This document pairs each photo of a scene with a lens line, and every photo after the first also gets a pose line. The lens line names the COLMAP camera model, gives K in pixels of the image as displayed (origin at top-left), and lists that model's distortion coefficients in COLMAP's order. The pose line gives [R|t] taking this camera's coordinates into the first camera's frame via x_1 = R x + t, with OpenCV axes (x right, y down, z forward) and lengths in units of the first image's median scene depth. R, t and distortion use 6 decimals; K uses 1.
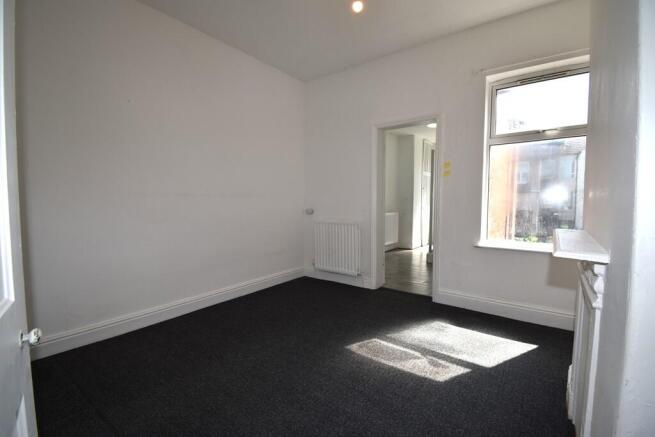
lens RADIAL K [[294.4, 0, 322.9], [0, 294.4, 217.9], [0, 0, 1]] dist [-0.013410, -0.009681]
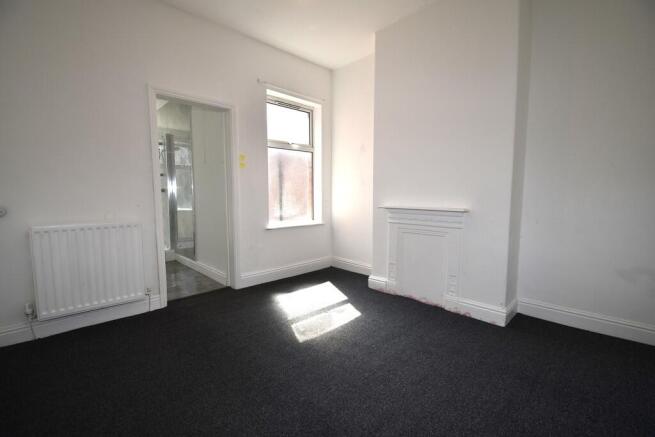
lens RADIAL K [[294.4, 0, 325.3], [0, 294.4, 219.5], [0, 0, 1]] dist [-0.013410, -0.009681]
pose [[0.115640, -0.086297, 0.989535, -0.705755], [0.057163, 0.995146, 0.080107, -0.028422], [-0.991645, 0.047301, 0.120012, 0.665399]]
